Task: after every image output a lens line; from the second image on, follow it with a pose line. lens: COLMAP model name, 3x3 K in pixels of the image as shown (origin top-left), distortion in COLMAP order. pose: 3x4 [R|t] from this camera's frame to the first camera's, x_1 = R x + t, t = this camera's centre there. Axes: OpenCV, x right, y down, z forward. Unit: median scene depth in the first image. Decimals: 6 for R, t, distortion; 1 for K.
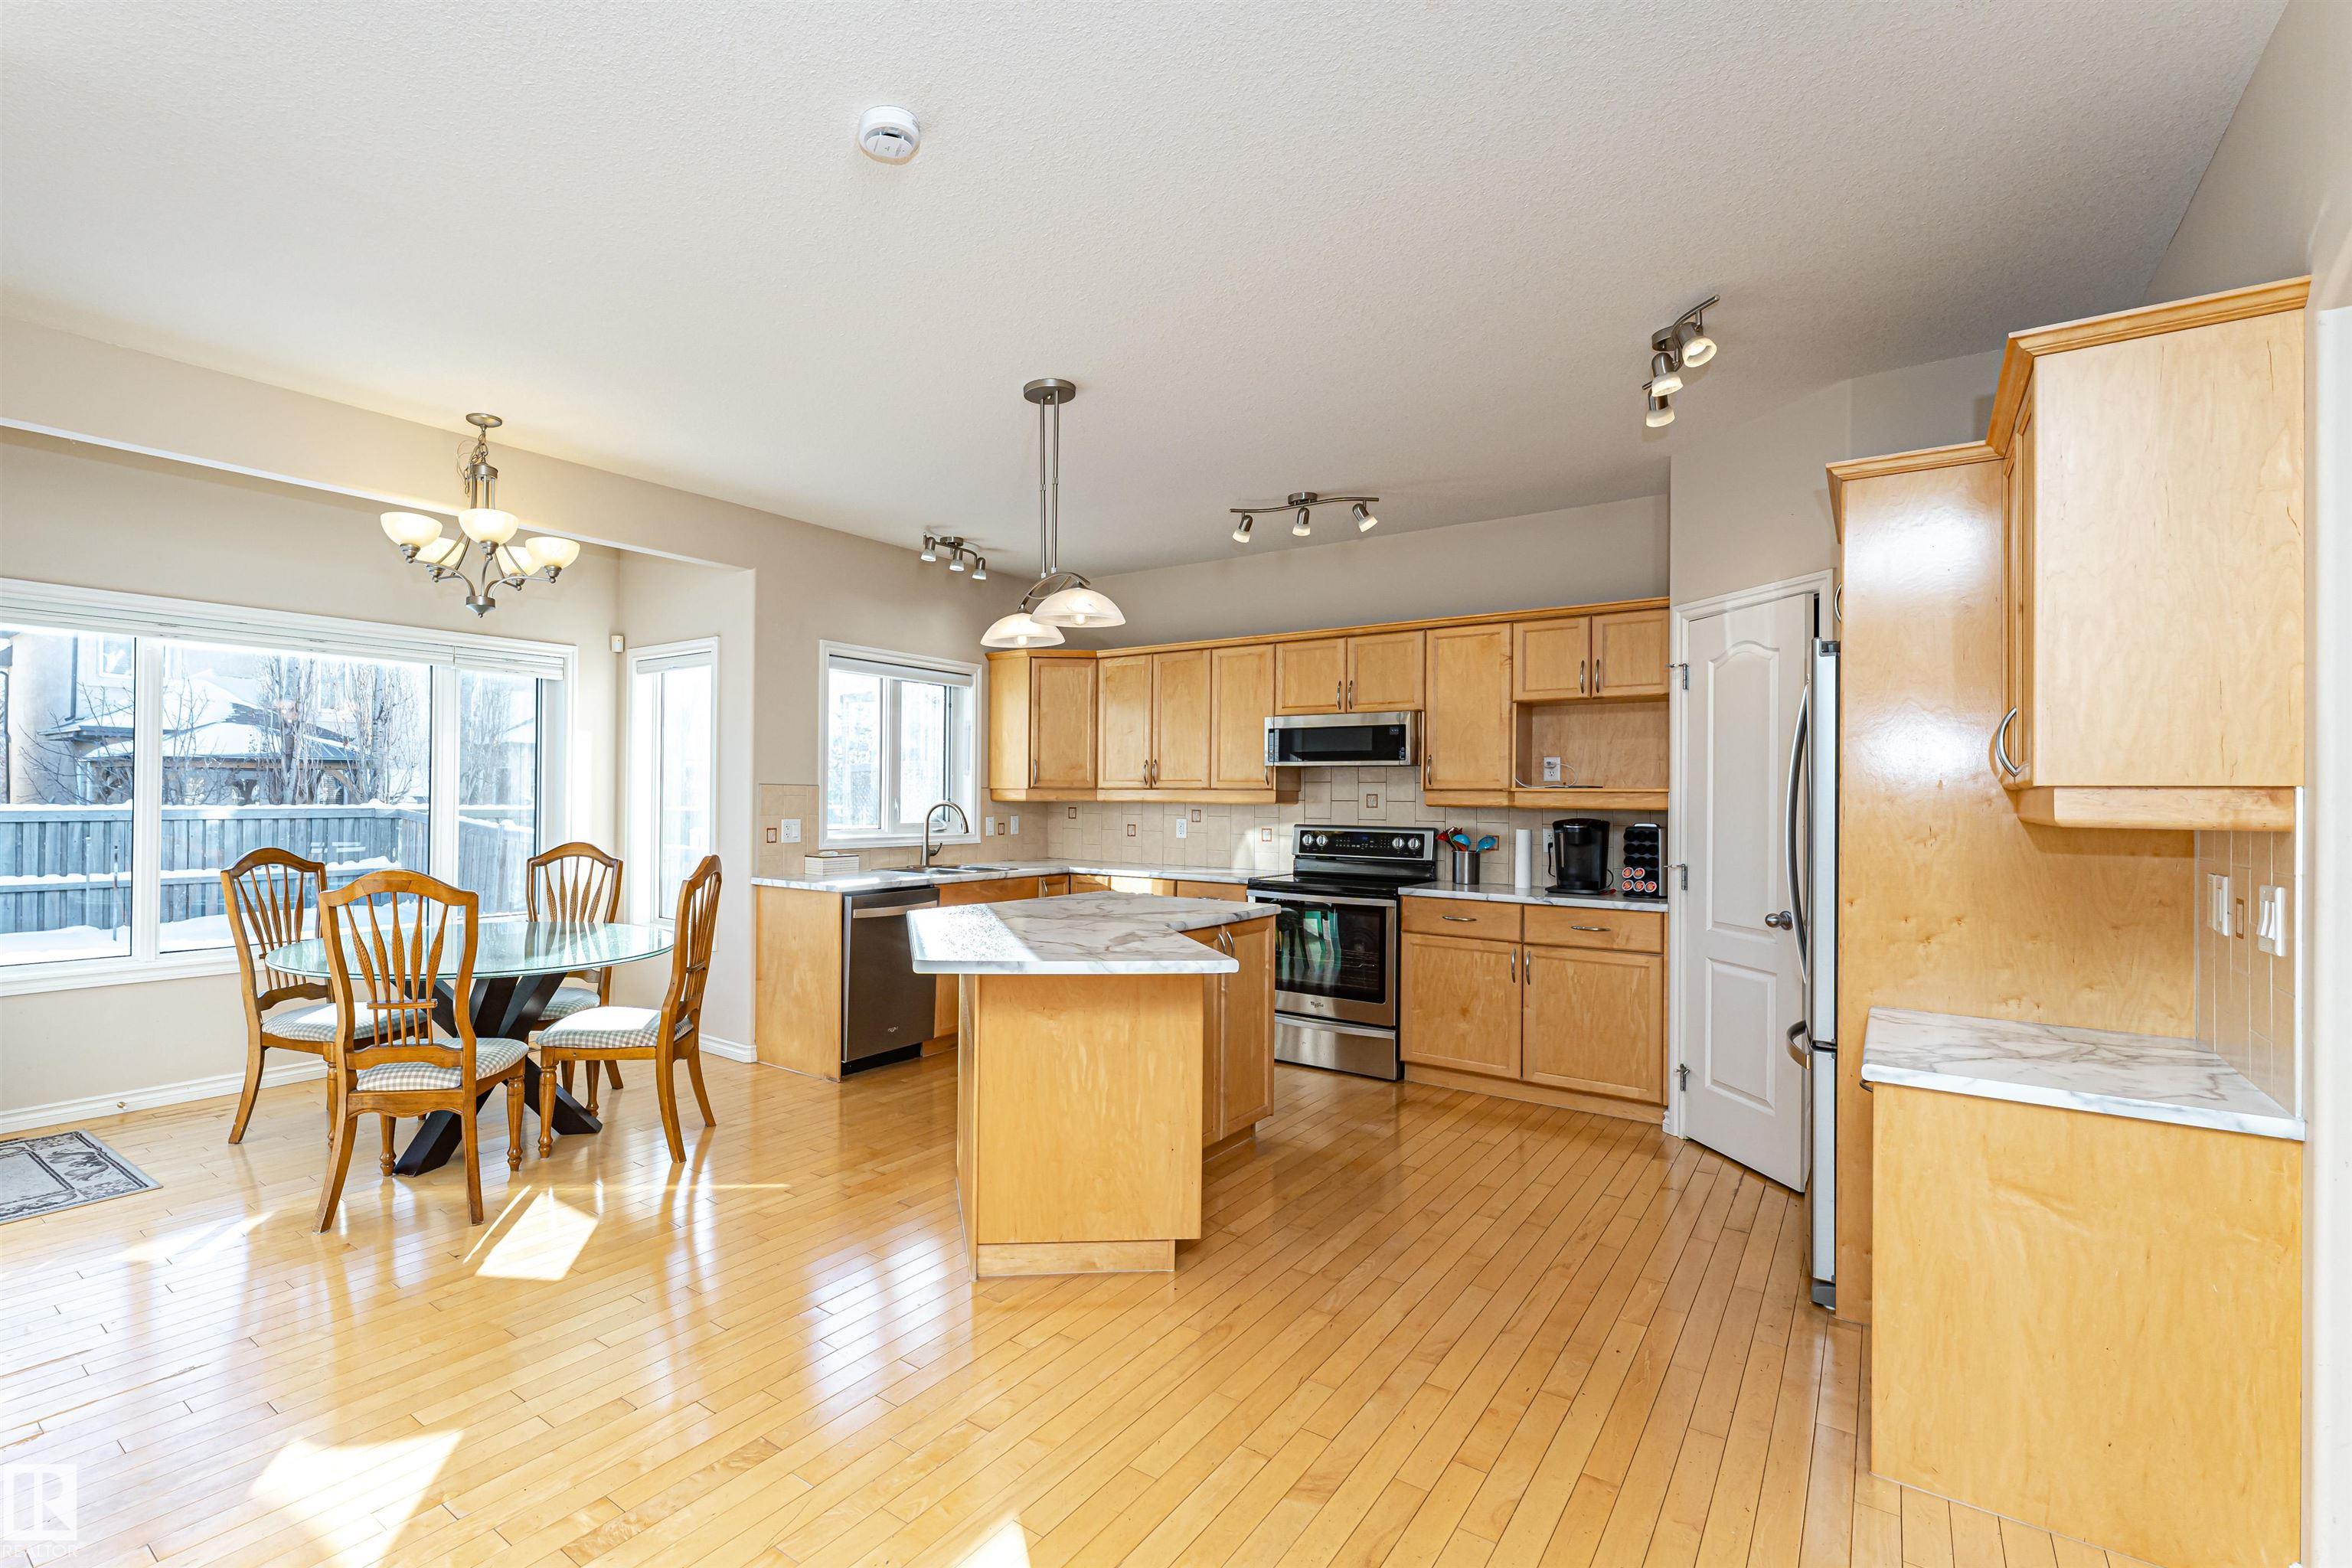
lens RADIAL K [[1049.0, 0, 980.4], [0, 1049.0, 792.0], [0, 0, 1]] dist [-0.005568, -0.000495]
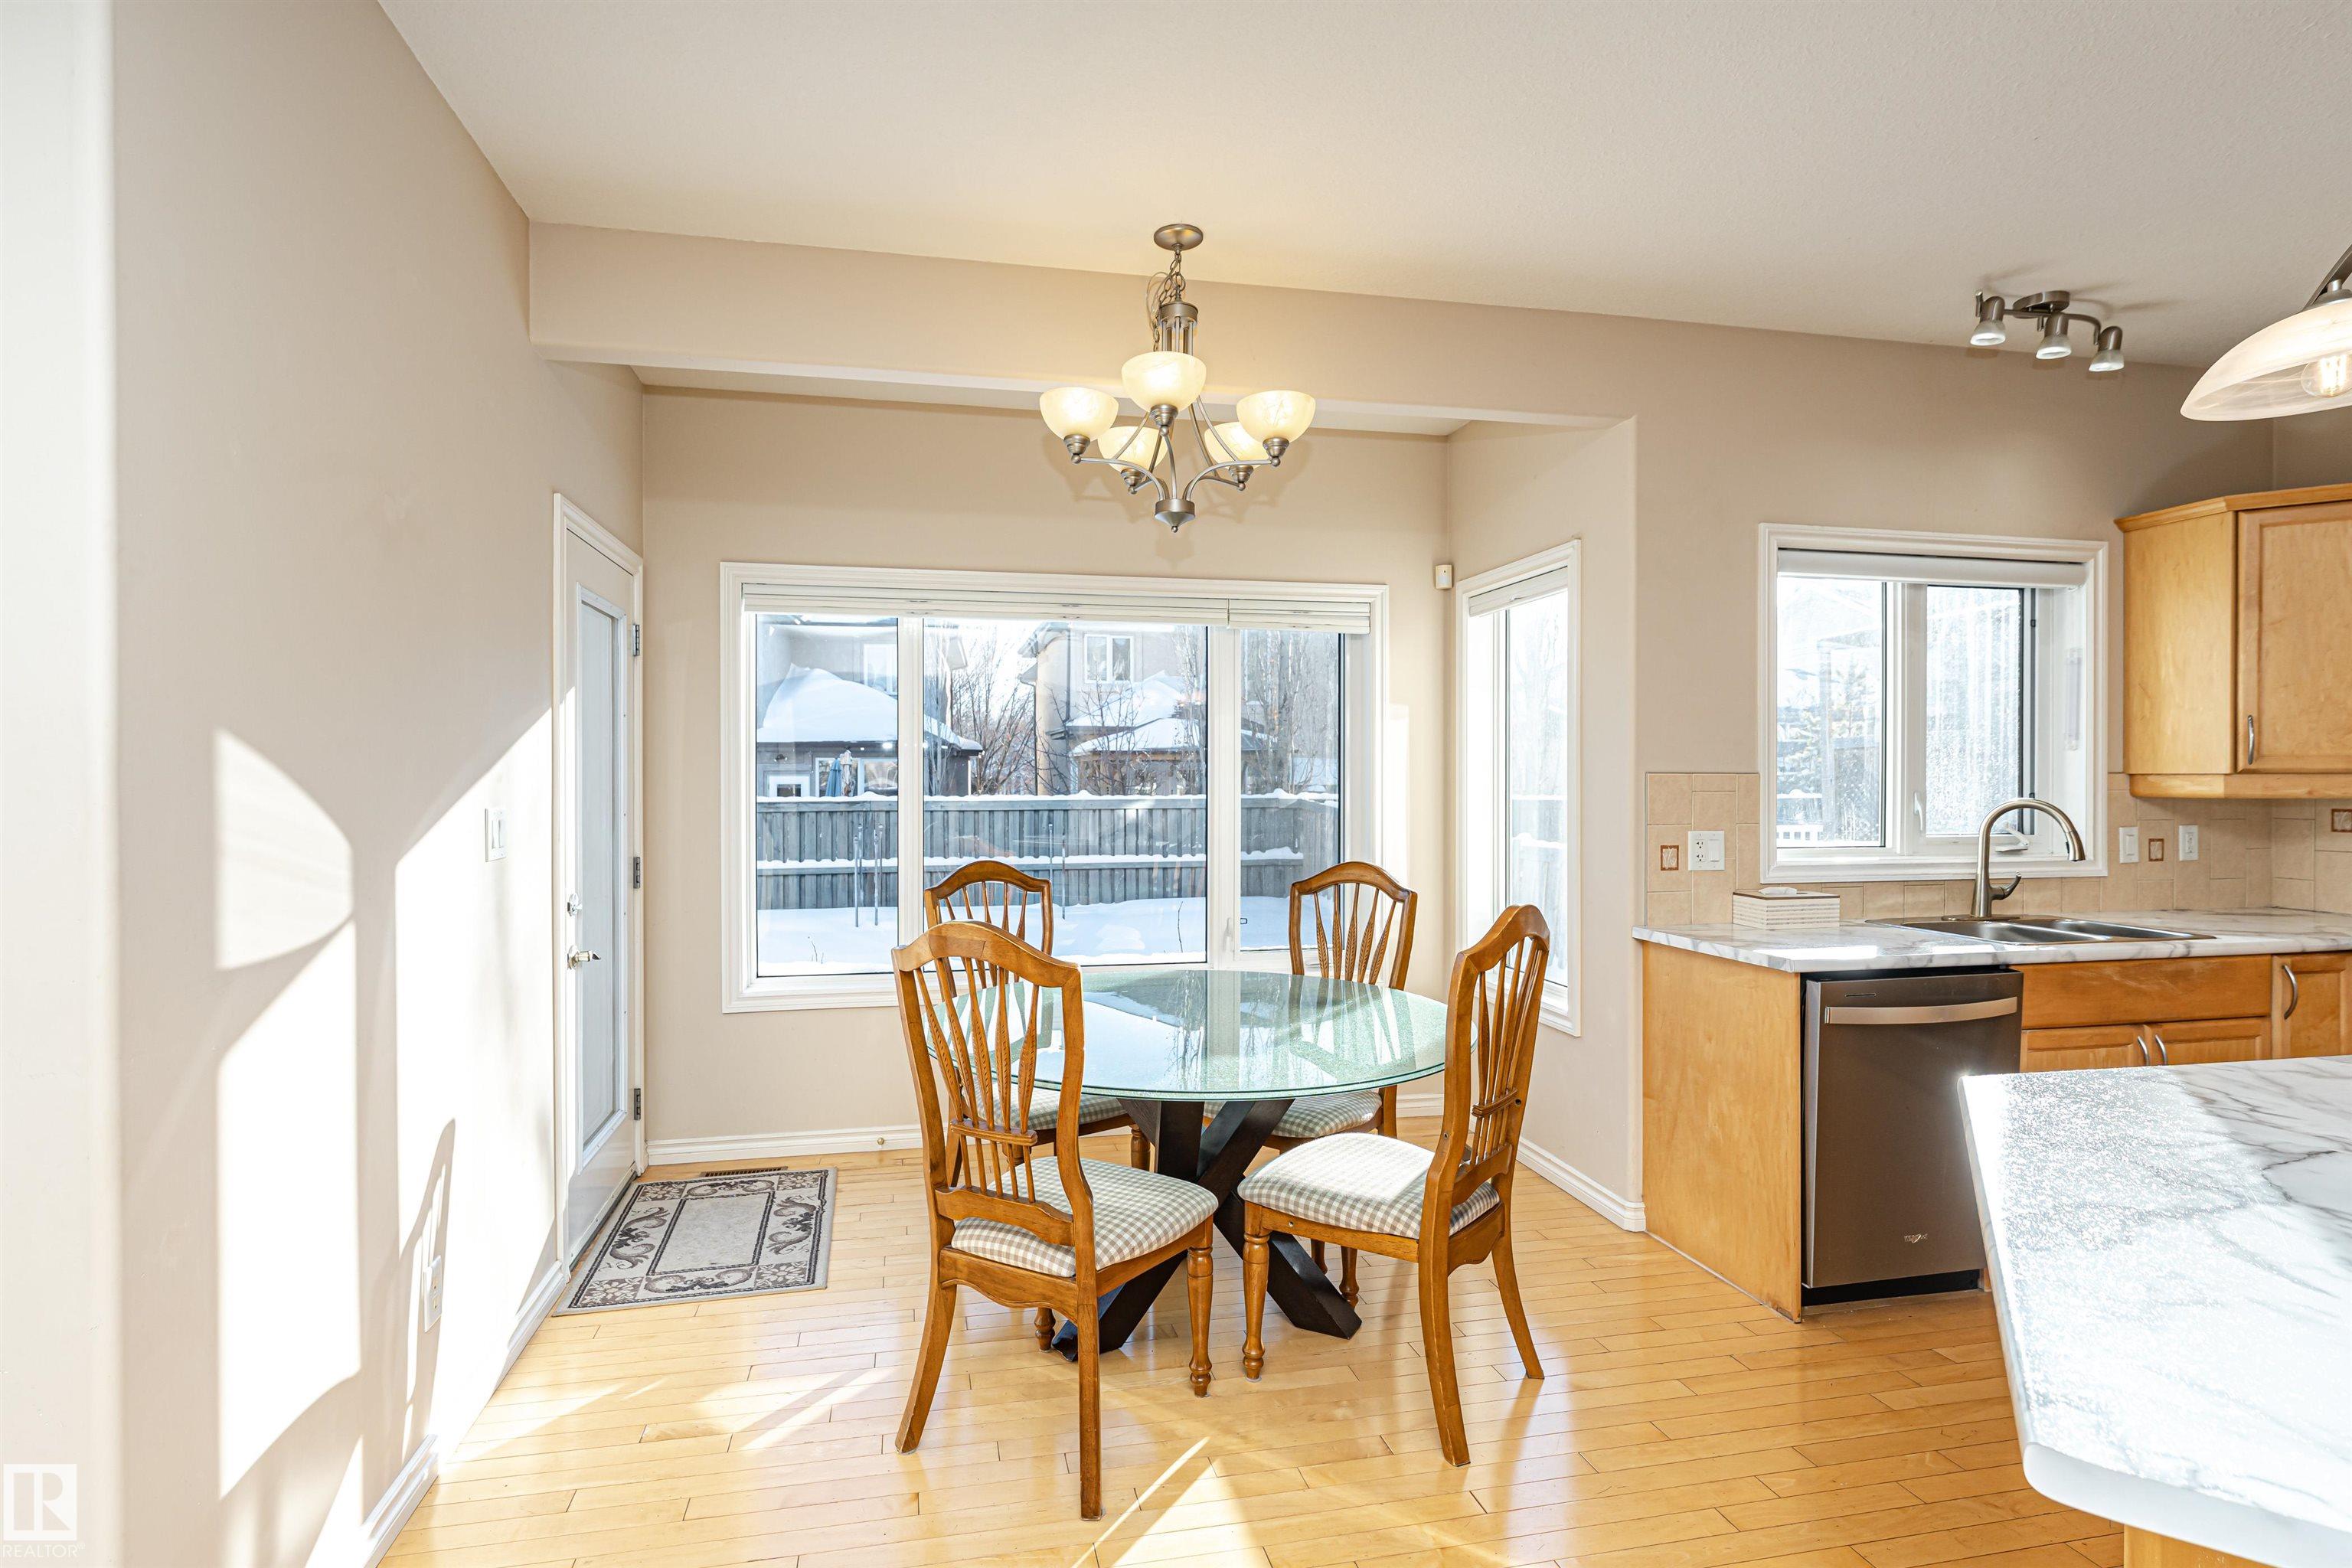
lens RADIAL K [[1148.5, 0, 1147.2], [0, 1148.5, 783.5], [0, 0, 1]] dist [-0.003702, 0.002644]
pose [[0.785385, -0.006269, -0.618976, -0.030944], [0.009546, 0.999952, 0.001984, -0.005997], [0.618934, -0.007467, 0.785407, 0.339819]]
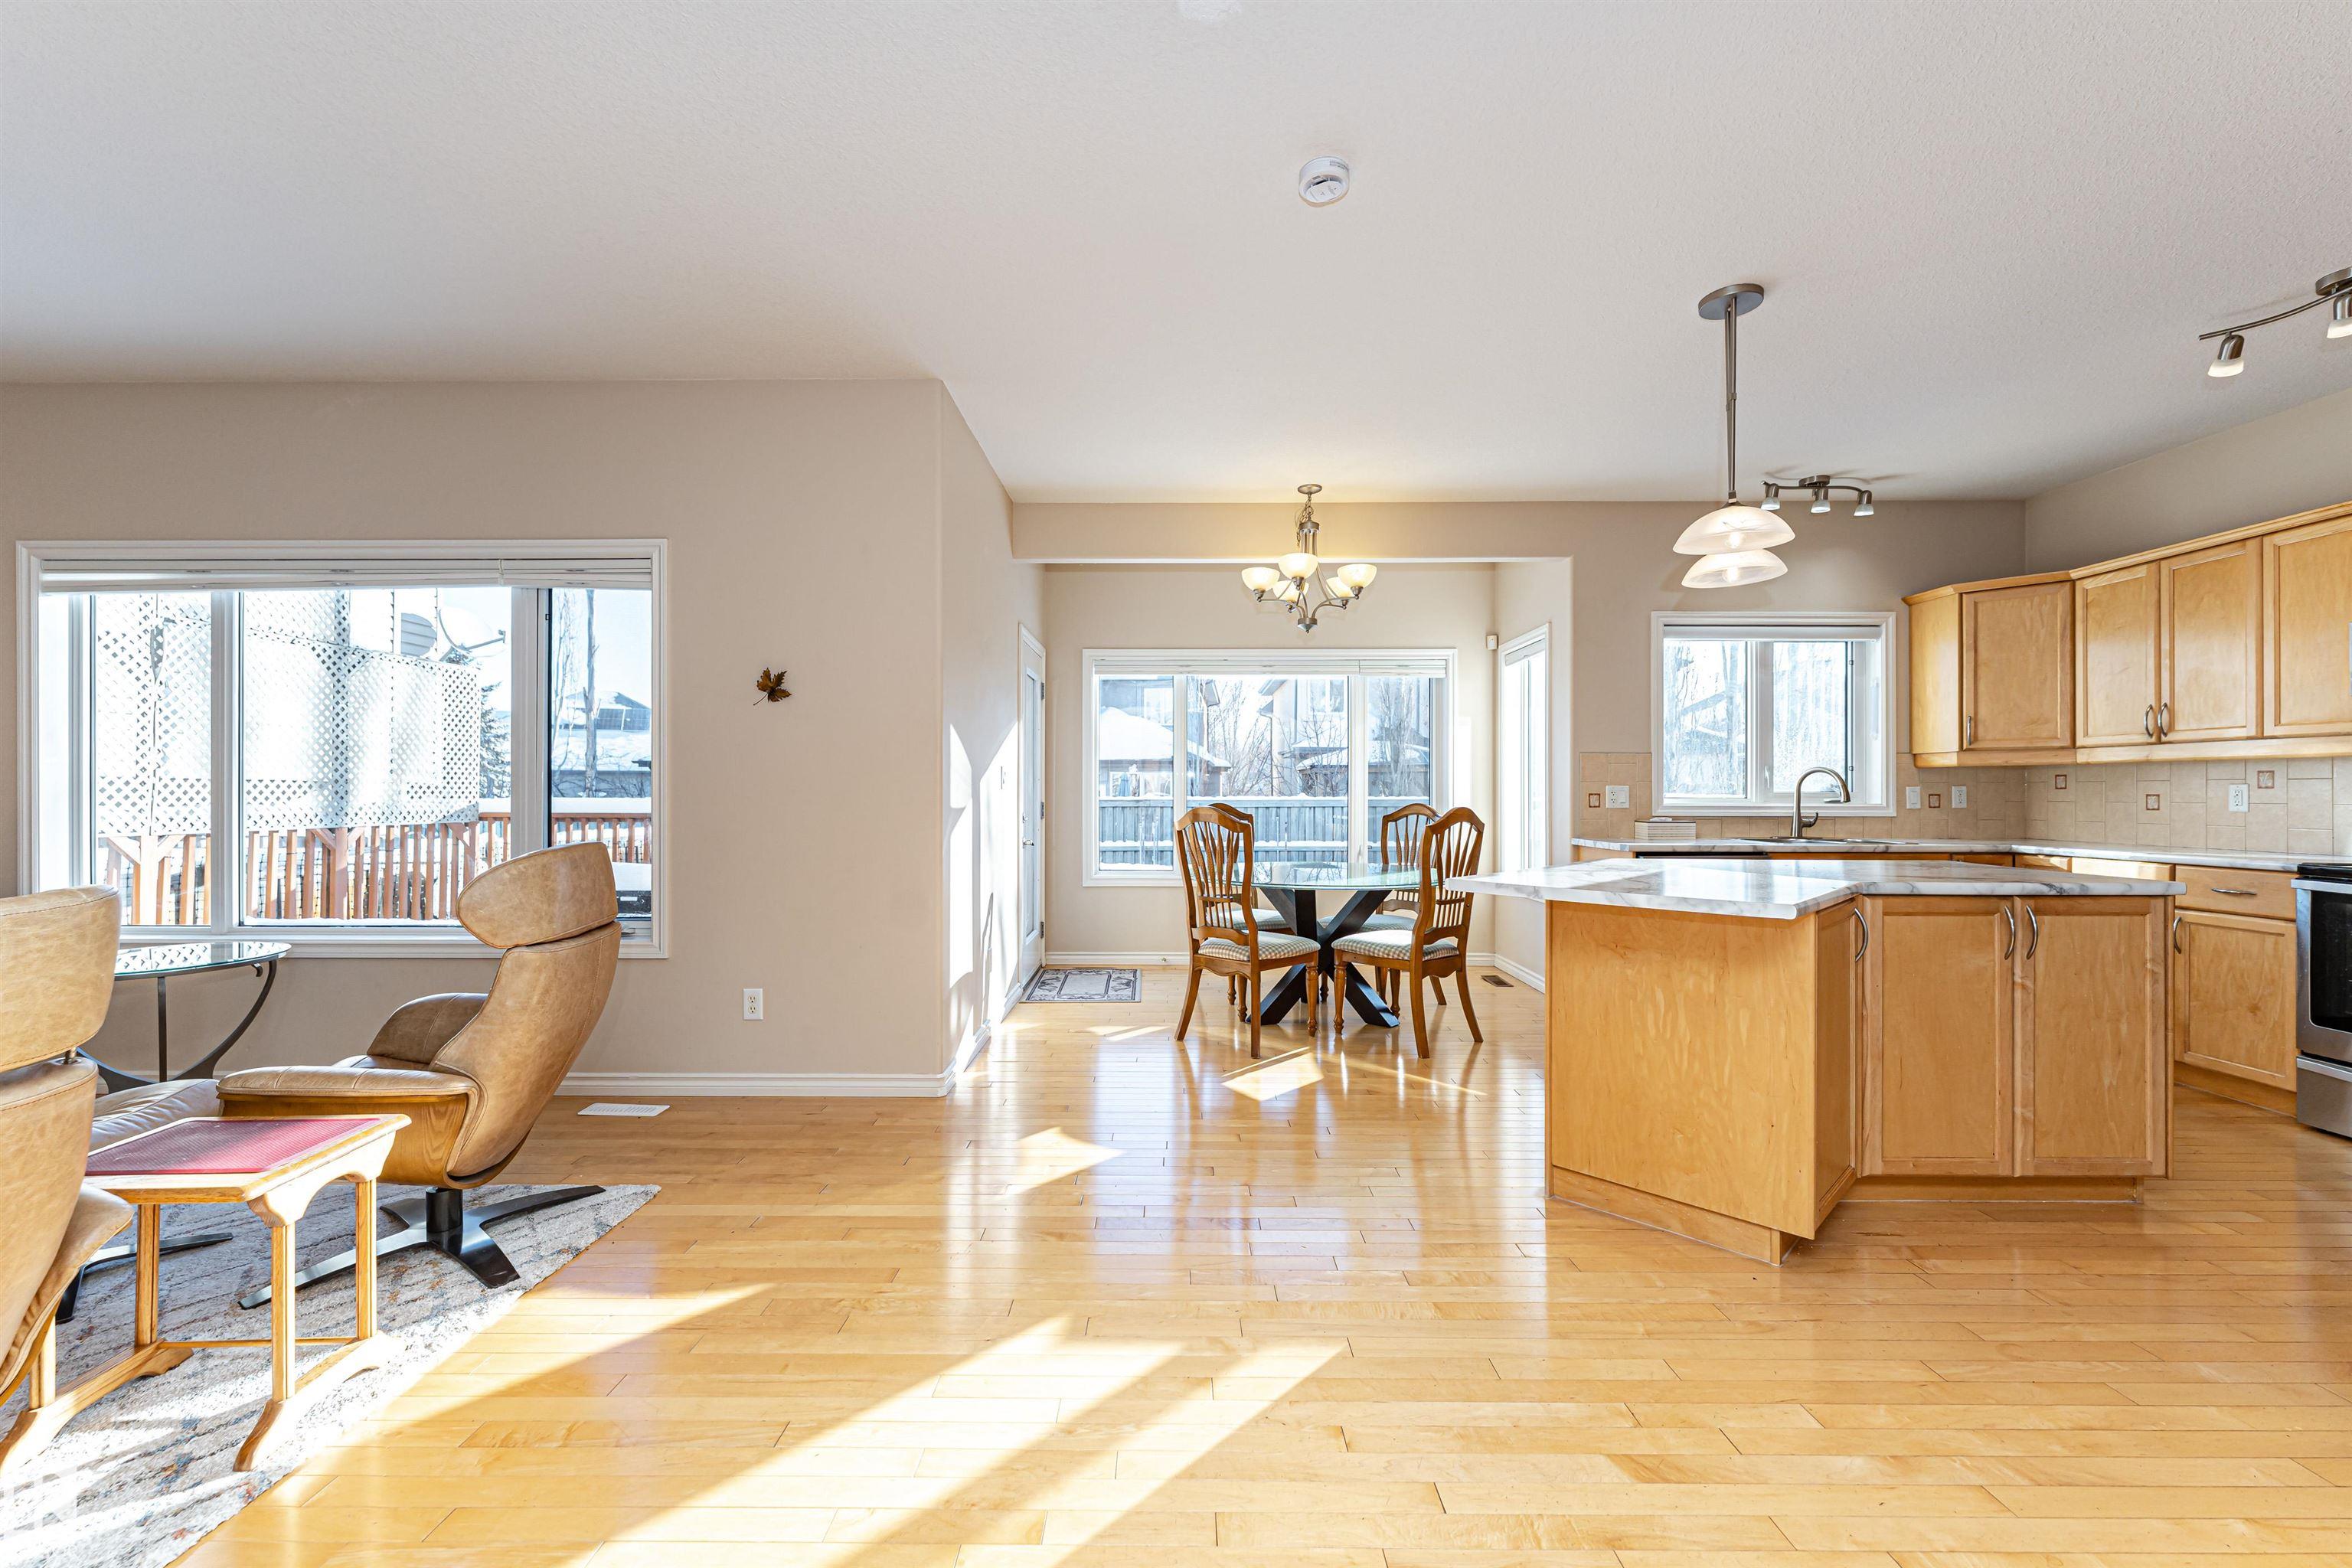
lens RADIAL K [[914.9, 0, 1189.0], [0, 914.9, 792.6], [0, 0, 1]] dist [-0.001578, -0.000431]
pose [[0.654264, -0.008954, -0.756214, 0.269339], [0.009383, 0.999949, -0.003722, 0.037335], [0.756208, -0.004660, 0.654314, 0.081283]]
